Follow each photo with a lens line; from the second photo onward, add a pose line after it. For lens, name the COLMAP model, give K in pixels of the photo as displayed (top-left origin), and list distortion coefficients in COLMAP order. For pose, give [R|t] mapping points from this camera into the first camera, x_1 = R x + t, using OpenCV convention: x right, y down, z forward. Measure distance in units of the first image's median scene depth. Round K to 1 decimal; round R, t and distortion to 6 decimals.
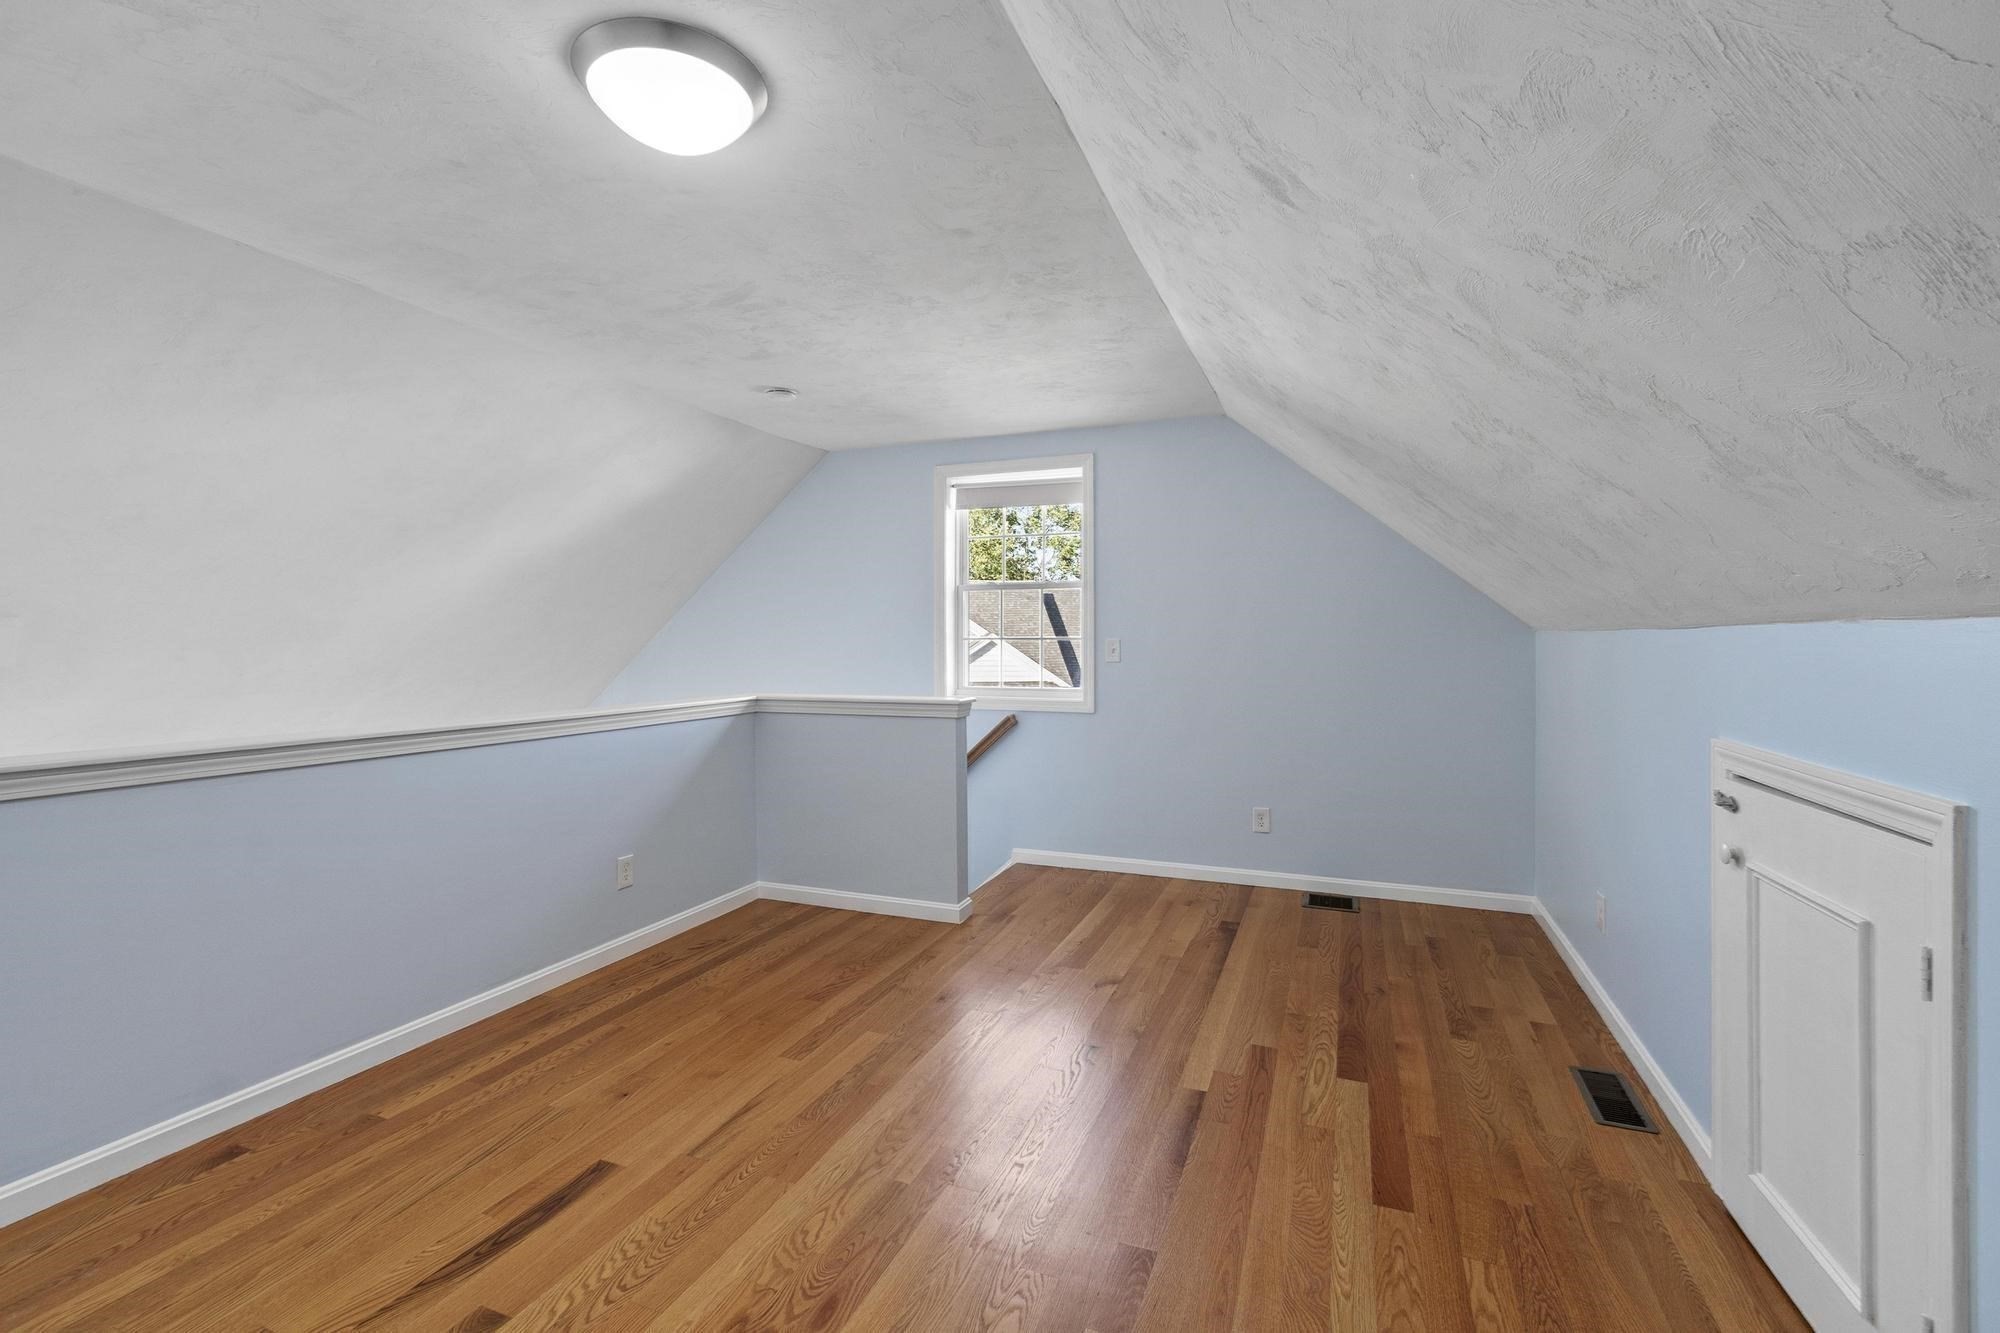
lens RADIAL K [[890.6, 0, 994.6], [0, 890.6, 654.3], [0, 0, 1]] dist [-0.004345, -0.000579]
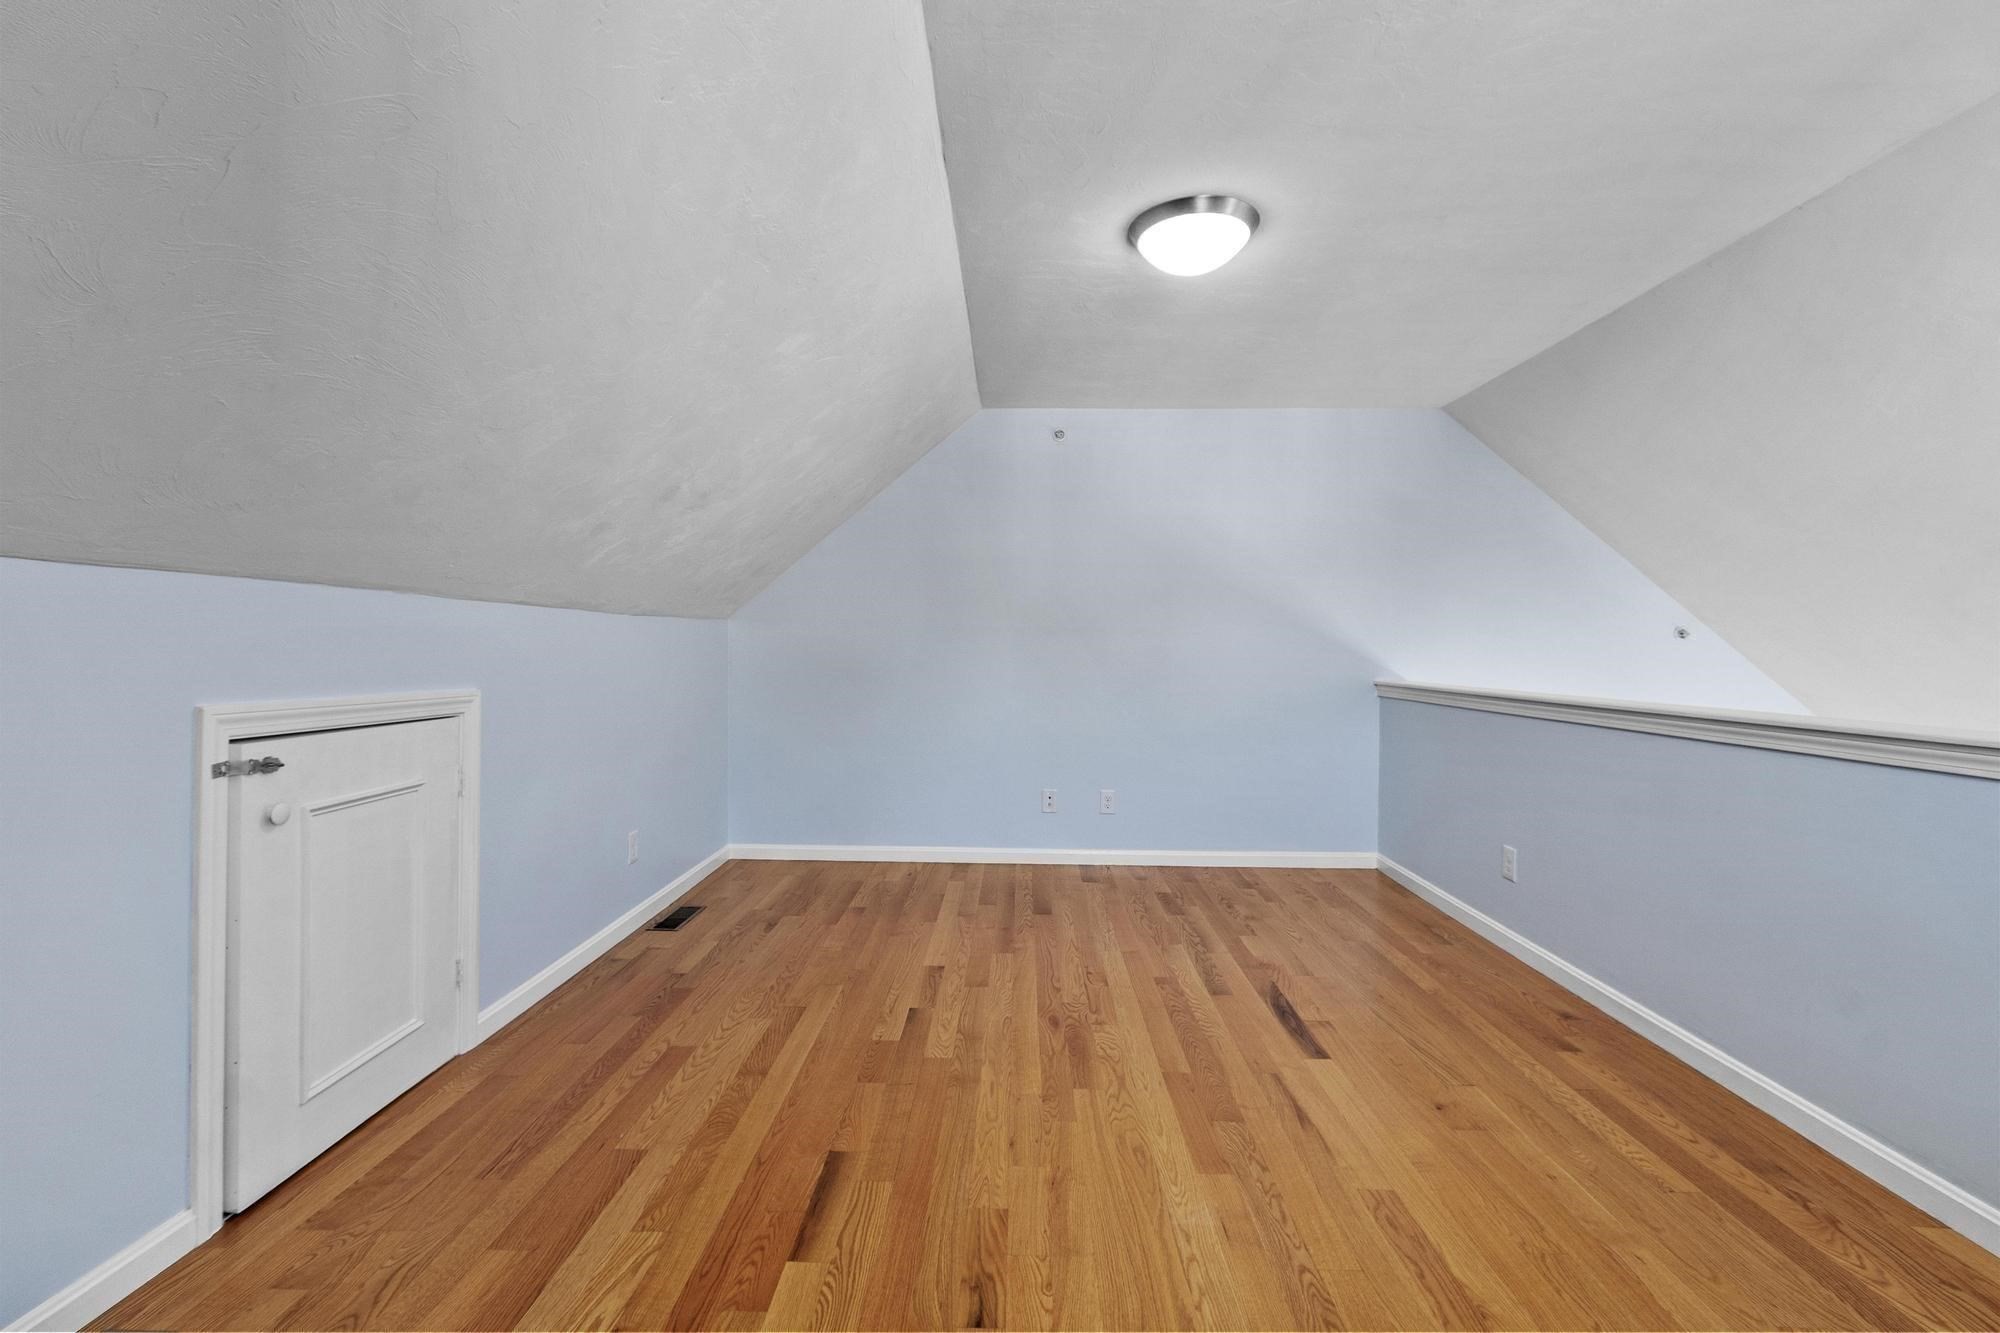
lens RADIAL K [[890.6, 0, 995.9], [0, 890.6, 655.6], [0, 0, 1]] dist [-0.004345, -0.000579]
pose [[-0.940128, -0.003442, -0.340805, 0.373295], [-0.010430, 0.999771, 0.018675, 0.021975], [0.340662, 0.021112, -0.939949, 1.948976]]
